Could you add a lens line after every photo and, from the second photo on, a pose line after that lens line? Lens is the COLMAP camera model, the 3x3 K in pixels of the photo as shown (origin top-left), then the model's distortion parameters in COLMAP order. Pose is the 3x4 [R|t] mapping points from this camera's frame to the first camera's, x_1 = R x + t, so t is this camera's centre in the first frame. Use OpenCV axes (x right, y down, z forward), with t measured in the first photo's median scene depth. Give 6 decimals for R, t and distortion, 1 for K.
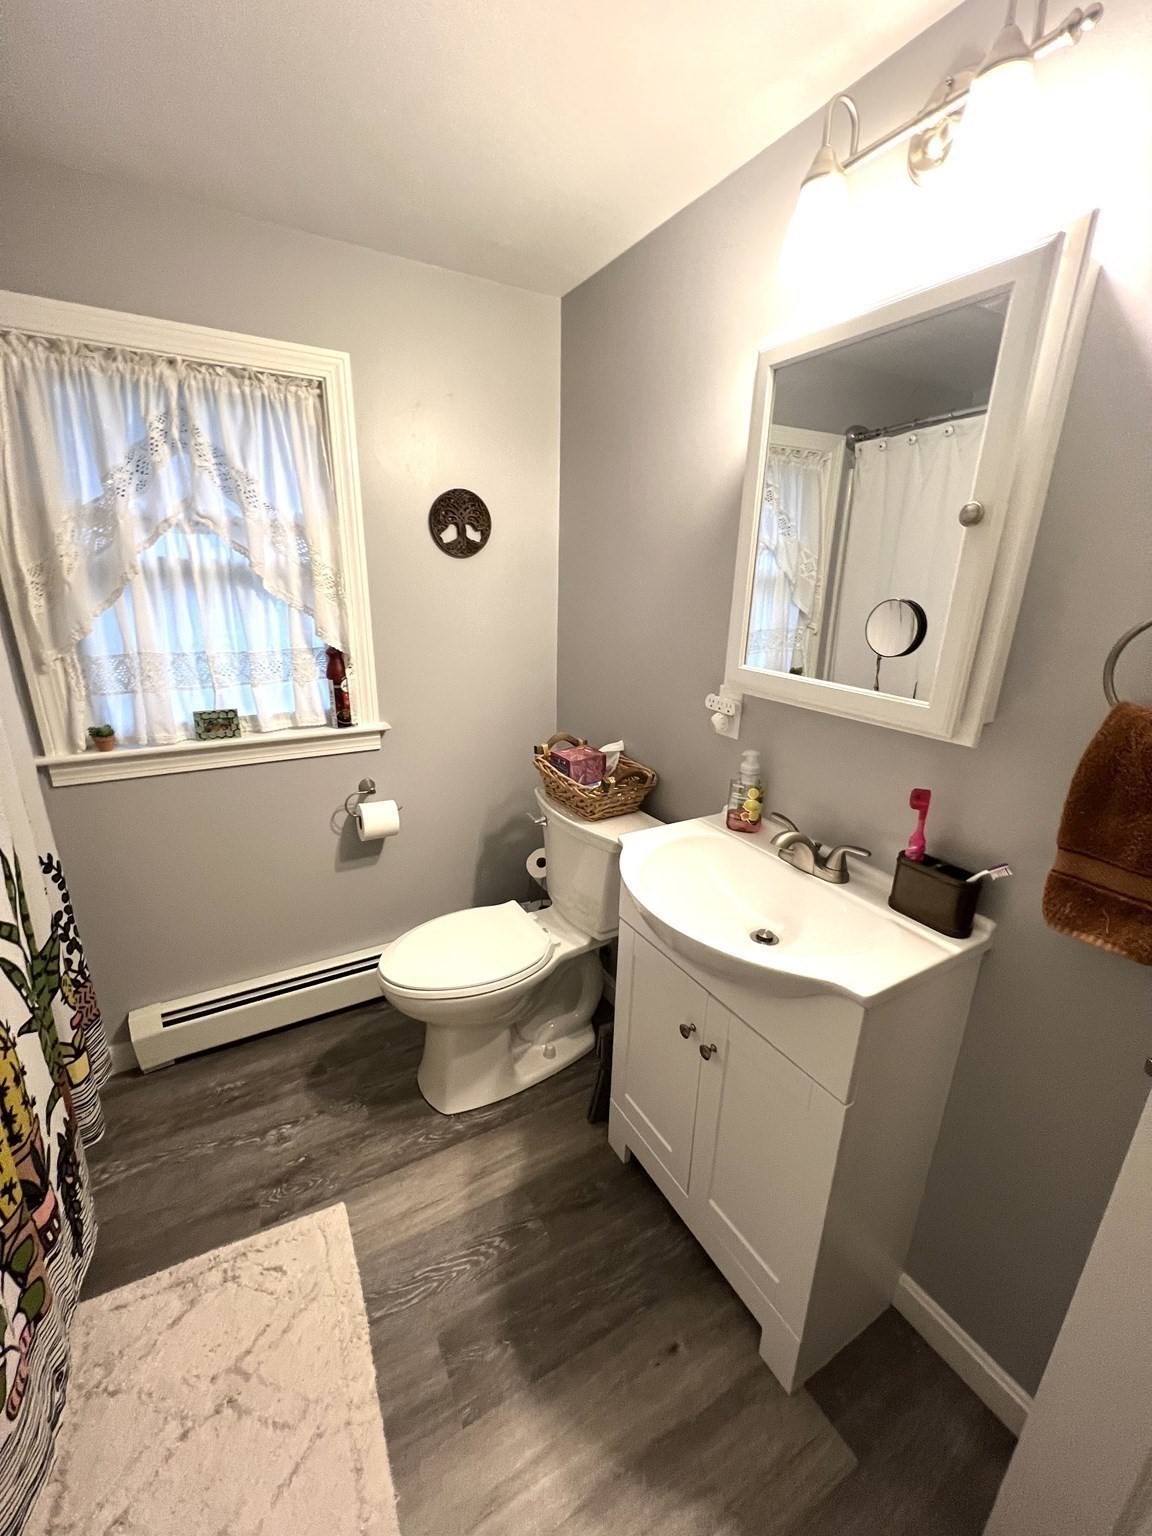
lens RADIAL K [[617.0, 0, 572.4], [0, 617.0, 771.8], [0, 0, 1]] dist [-0.003278, 0.000772]
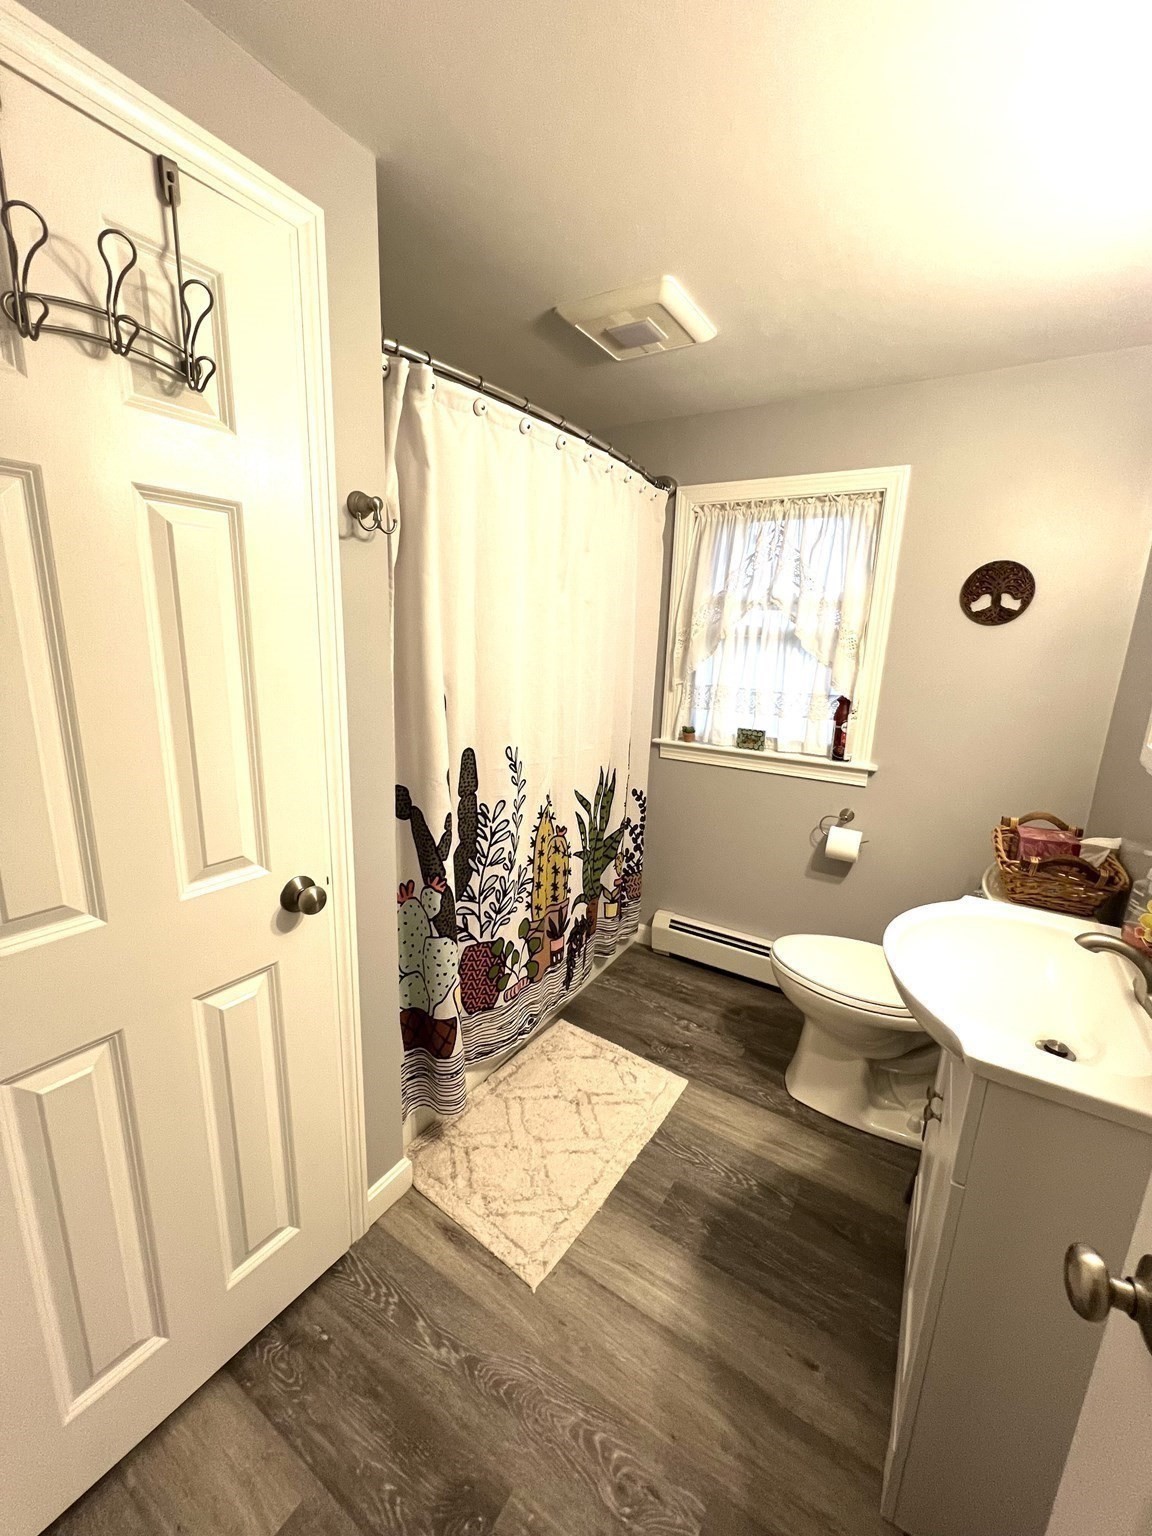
lens RADIAL K [[617.0, 0, 568.7], [0, 617.0, 771.4], [0, 0, 1]] dist [-0.003278, 0.000772]
pose [[0.467787, 0.195346, -0.861983, 0.498565], [-0.289214, 0.955409, 0.059566, 0.032959], [0.835183, 0.221434, 0.503425, -0.058362]]
